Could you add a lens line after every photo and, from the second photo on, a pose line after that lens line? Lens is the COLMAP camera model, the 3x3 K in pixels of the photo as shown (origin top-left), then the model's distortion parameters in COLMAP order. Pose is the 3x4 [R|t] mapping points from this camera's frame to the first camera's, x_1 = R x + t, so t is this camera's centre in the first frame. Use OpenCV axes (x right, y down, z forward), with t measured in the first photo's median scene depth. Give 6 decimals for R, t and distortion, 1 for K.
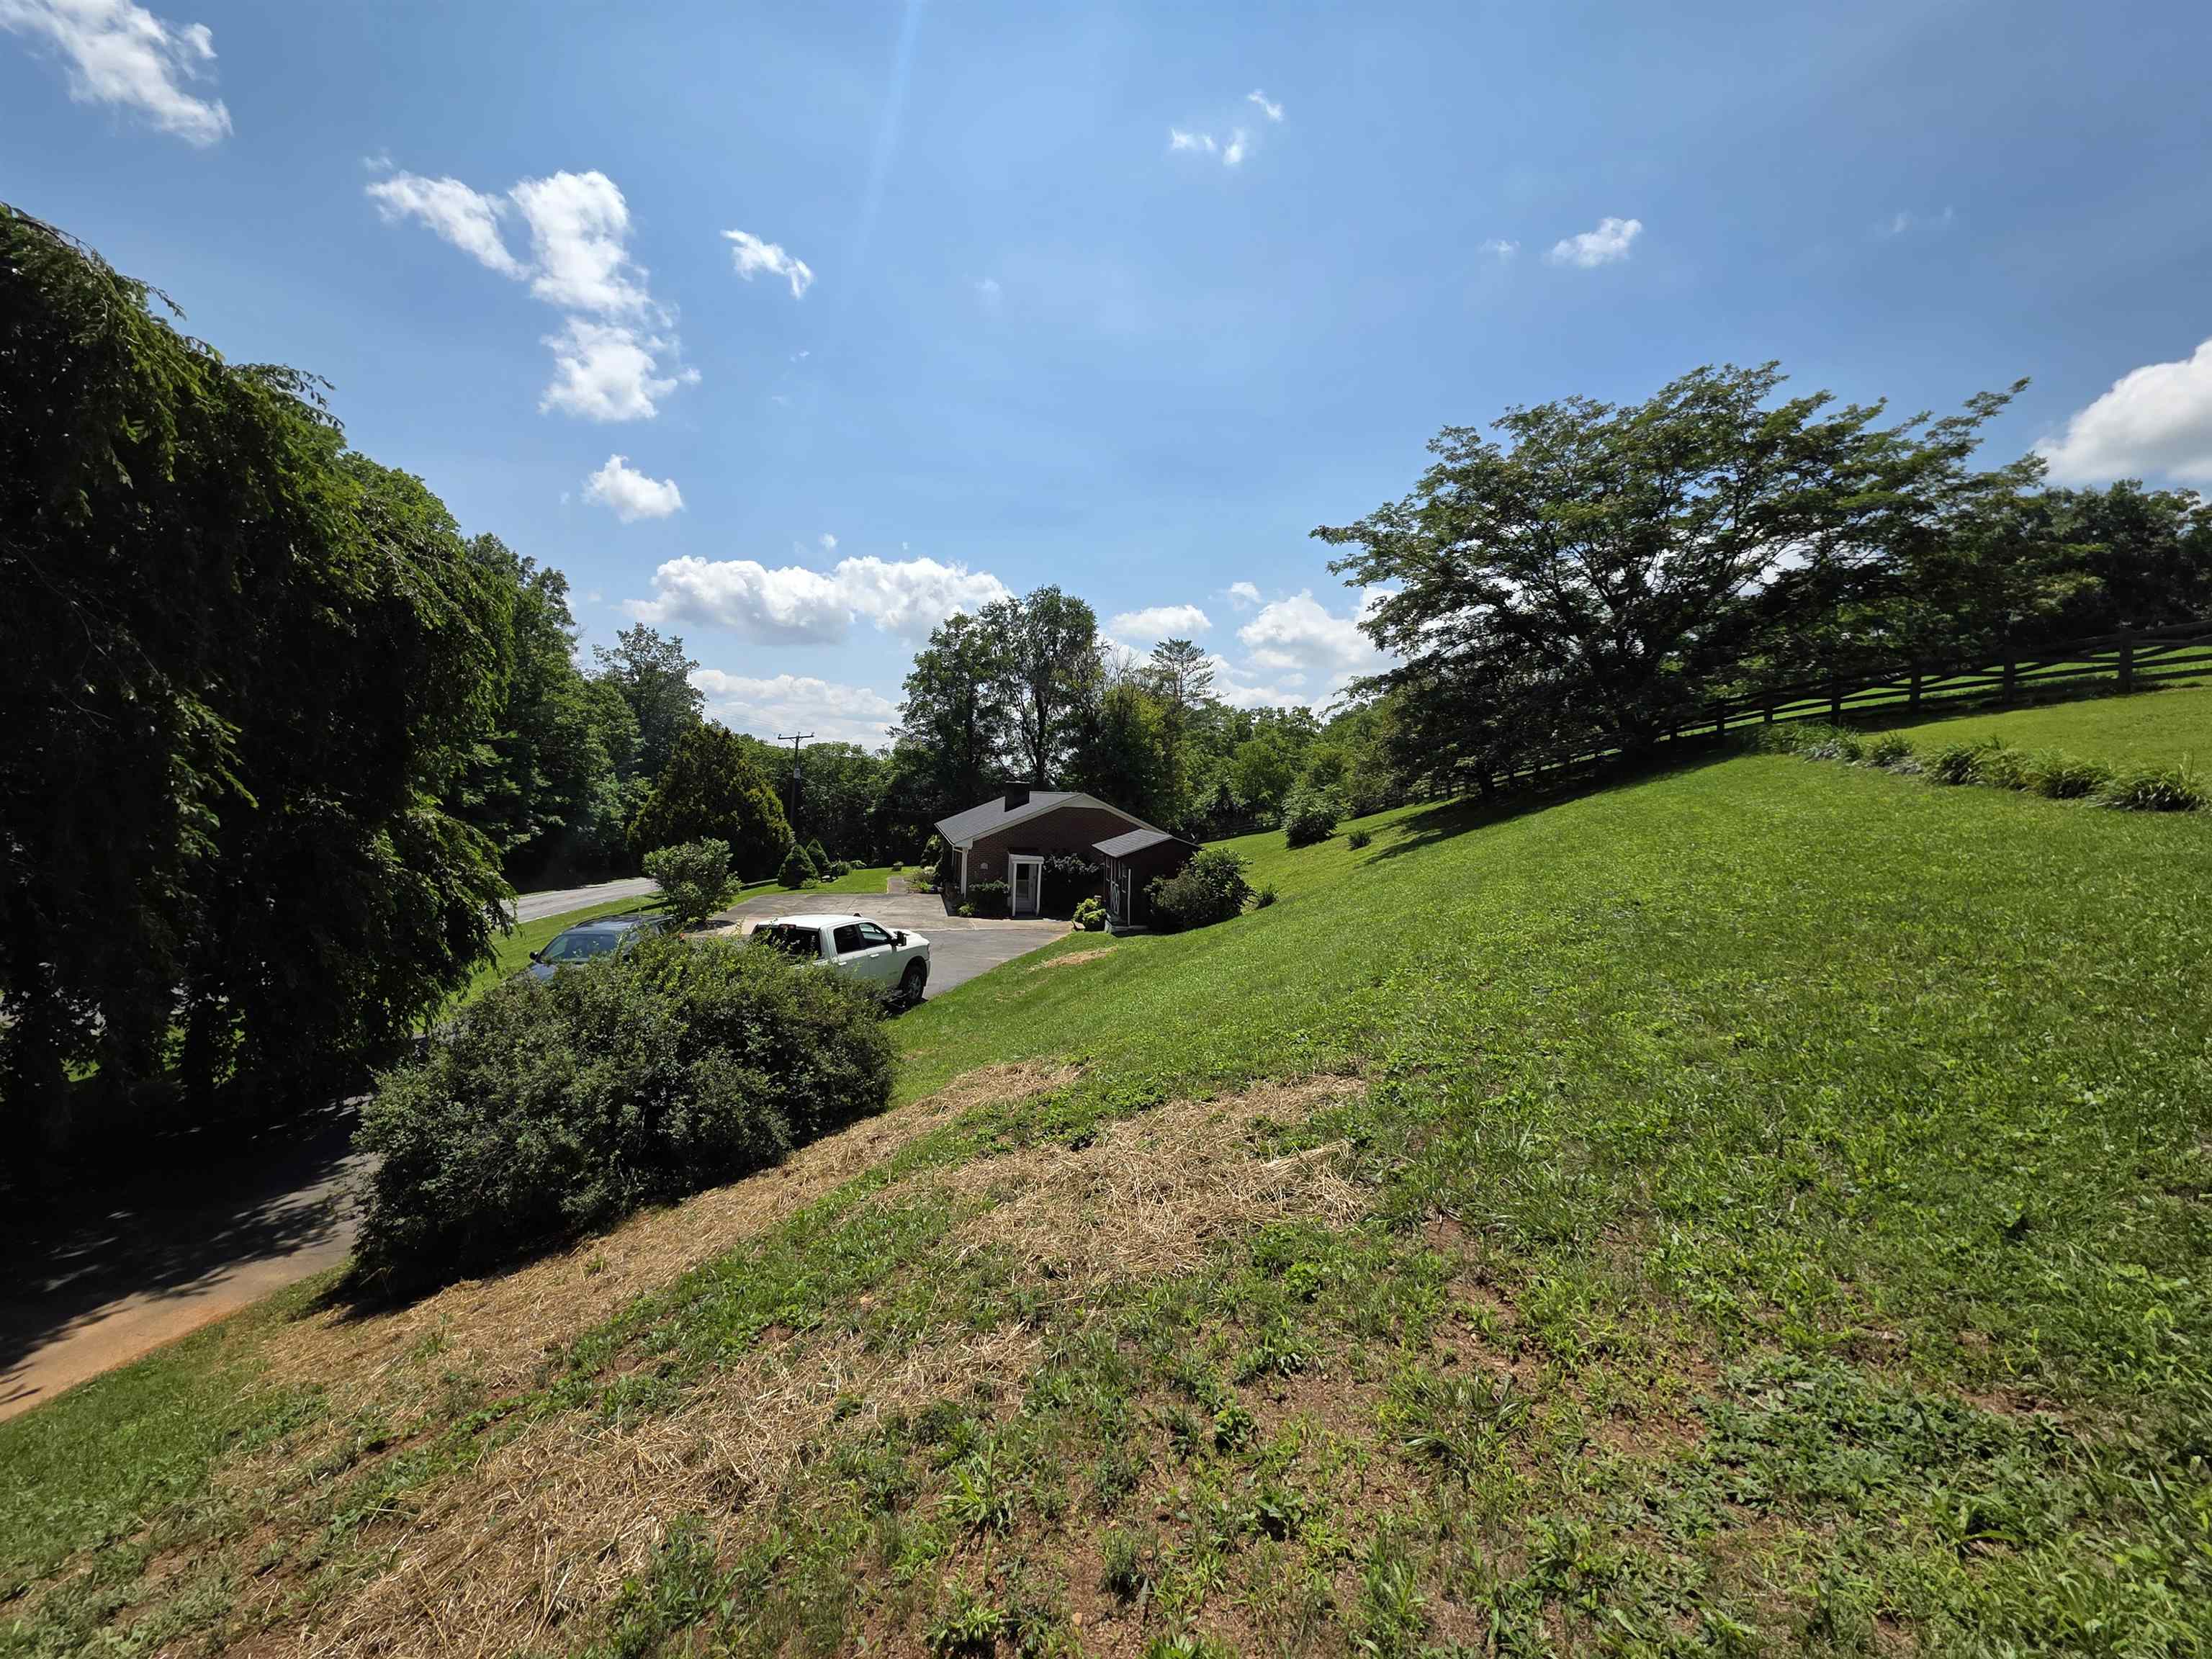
lens RADIAL K [[881.6, 0, 1129.3], [0, 881.6, 818.2], [0, 0, 1]] dist [-0.015414, 0.000182]
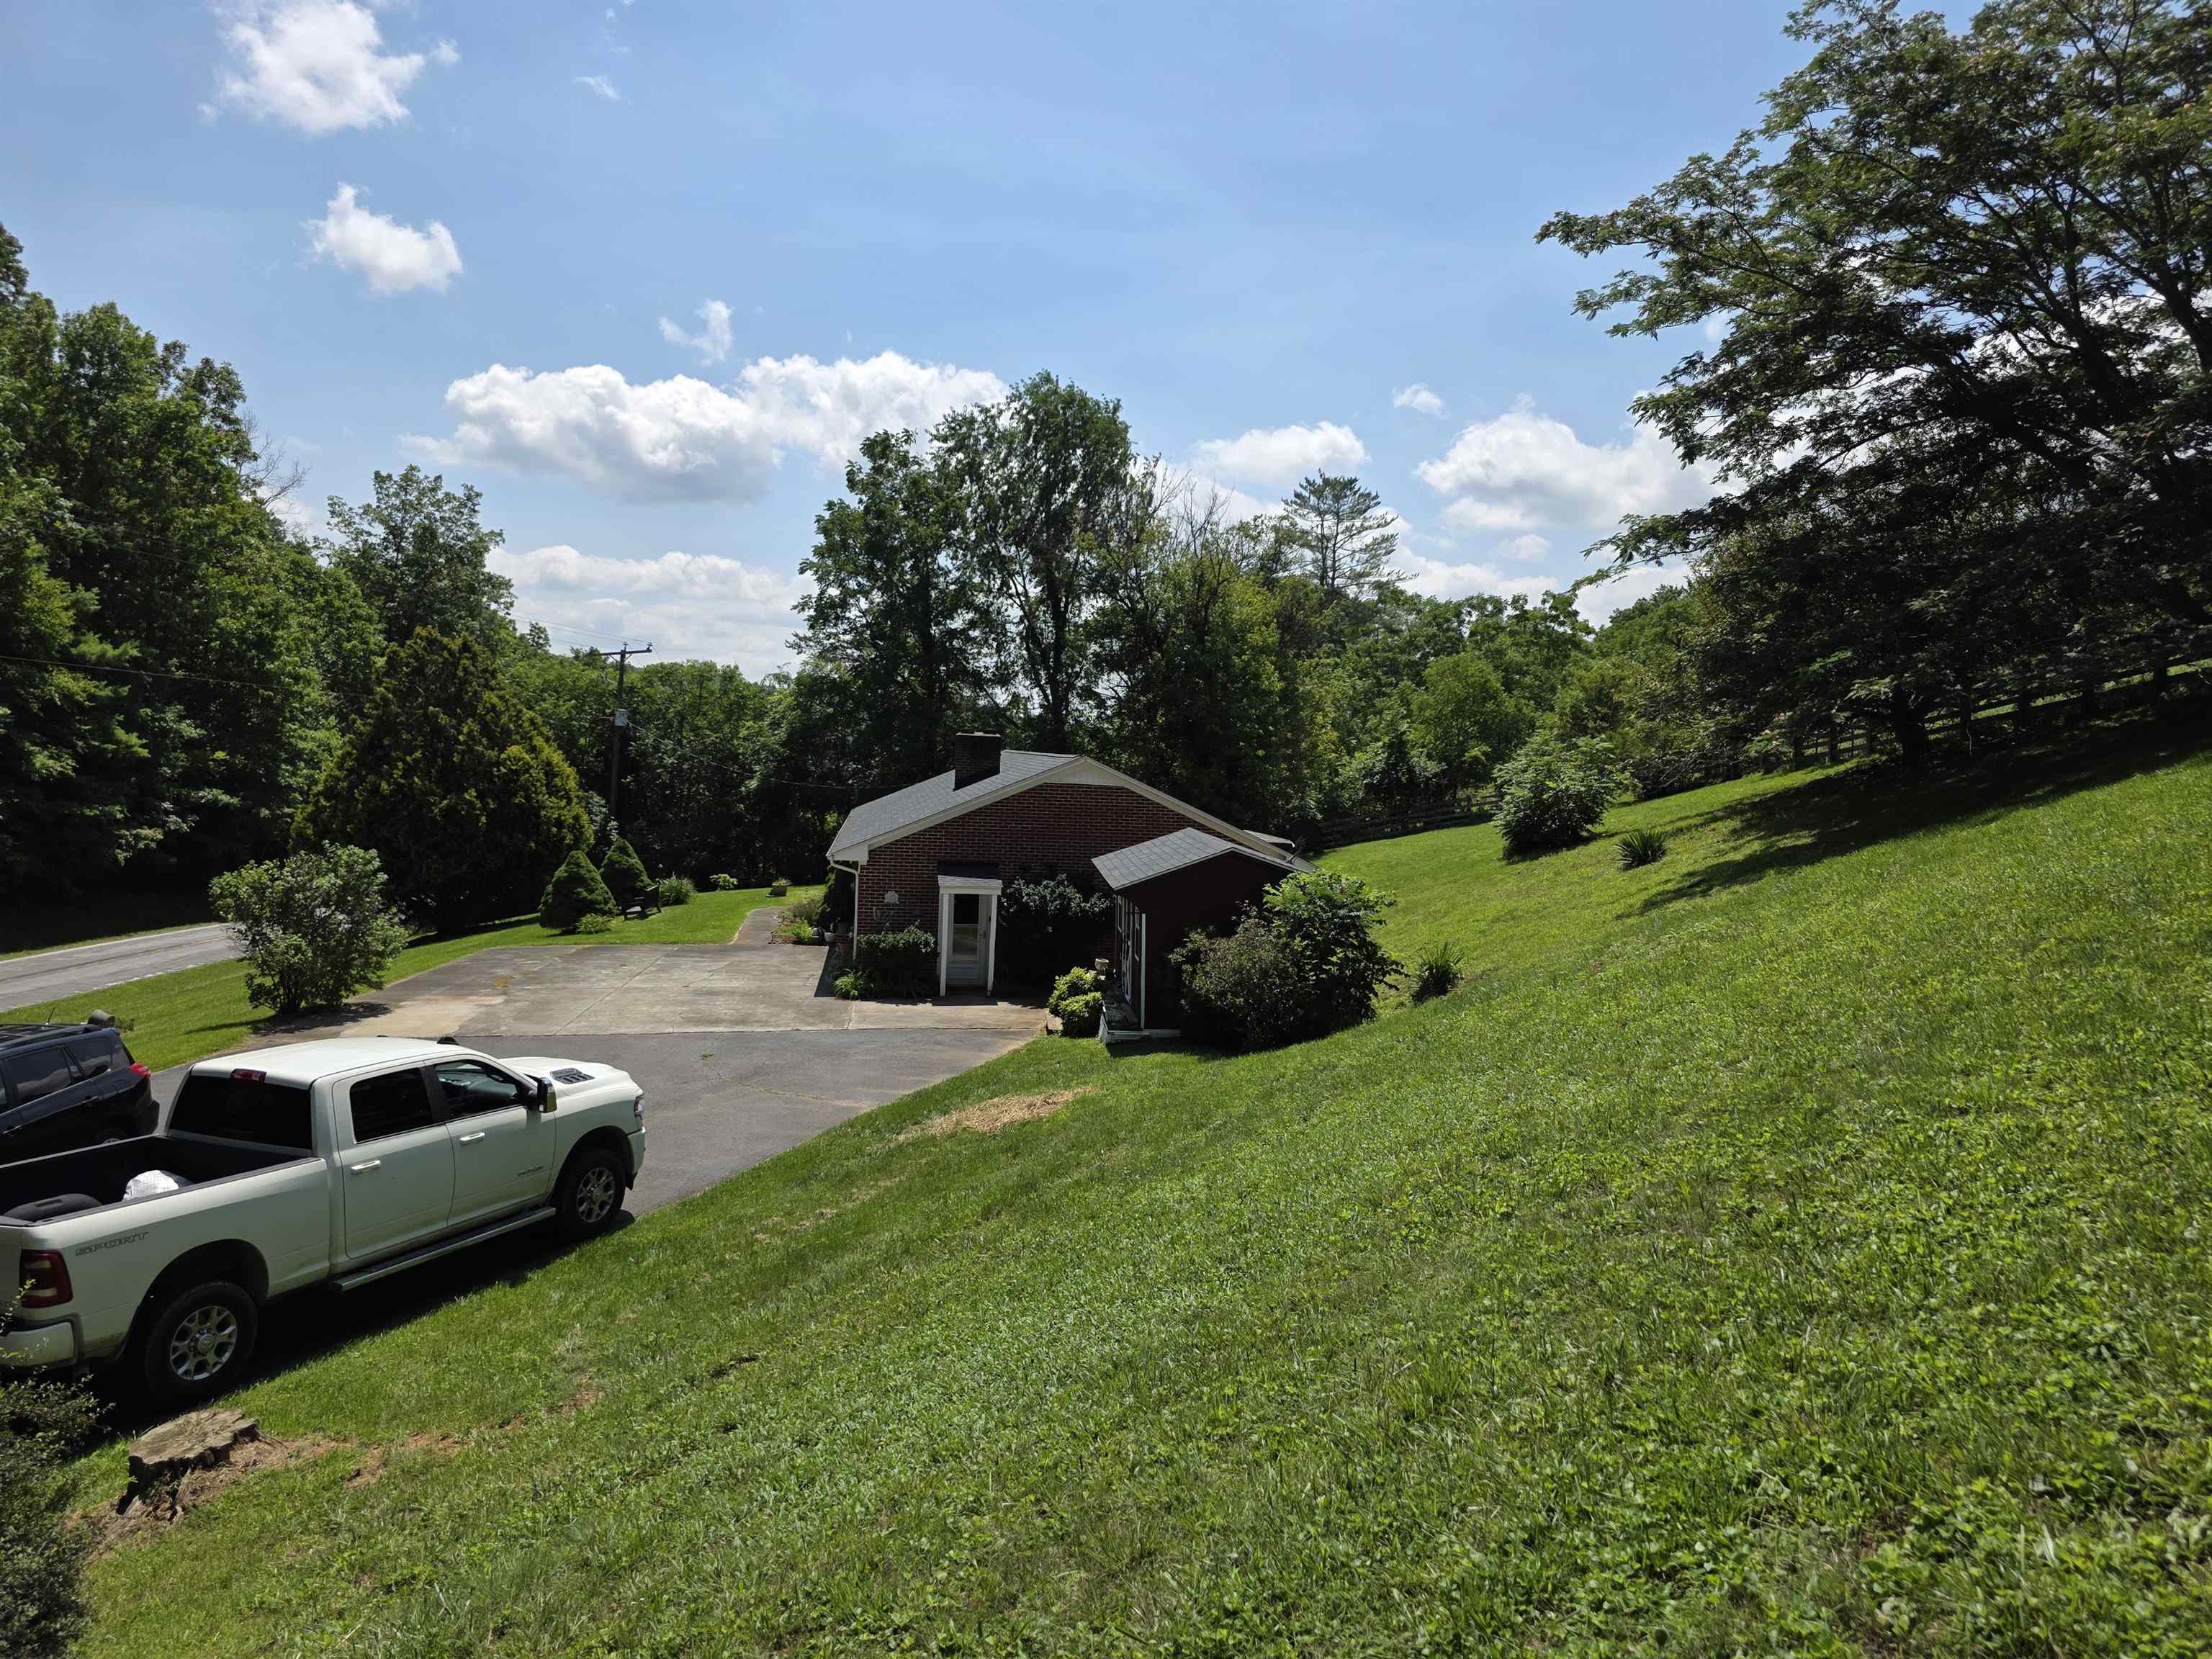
lens RADIAL K [[1487.4, 0, 1129.3], [0, 1487.4, 804.3], [0, 0, 1]] dist [0.070173, -0.118718]
pose [[0.995978, 0.002067, -0.089573, 0.062549], [-0.001241, 0.999956, 0.009282, -0.010419], [0.089588, -0.009133, 0.995937, 0.170356]]
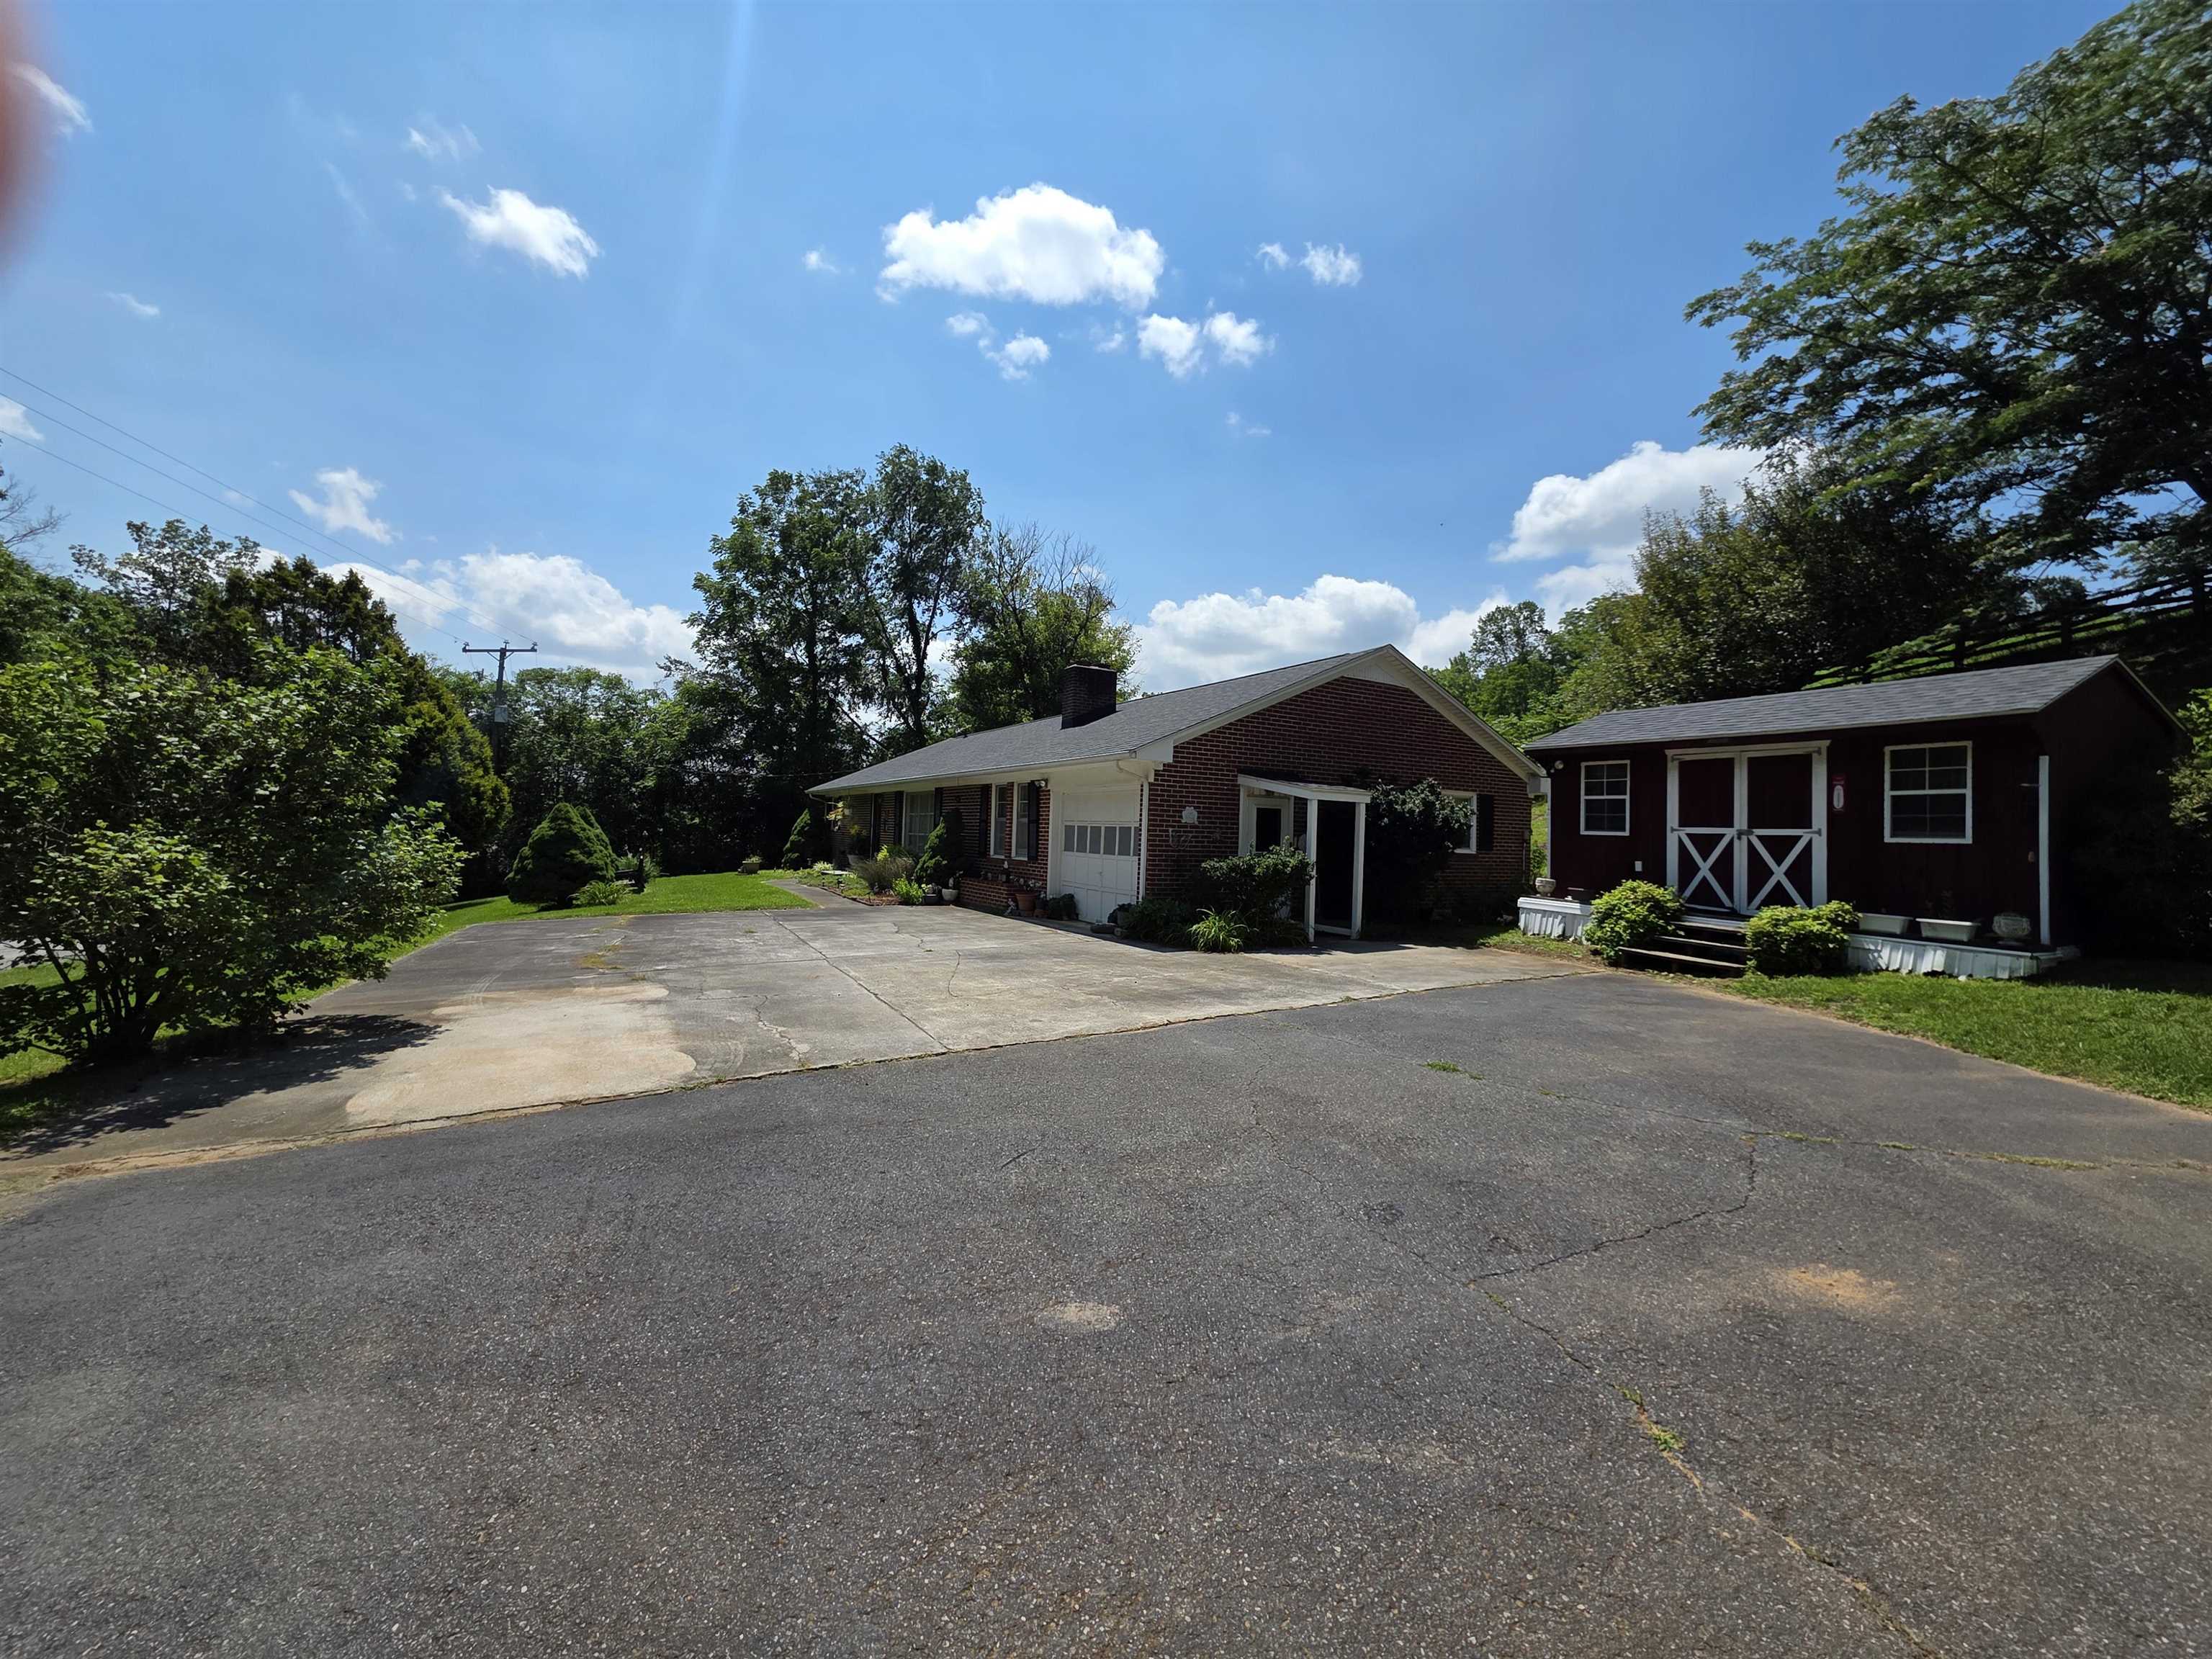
lens RADIAL K [[898.9, 0, 1106.0], [0, 898.9, 829.5], [0, 0, 1]] dist [0.001392, 0.000178]
pose [[0.962380, -0.008240, 0.271581, -0.359874], [0.012947, 0.999795, -0.015544, 0.078015], [-0.271398, 0.018475, 0.962290, 0.761688]]
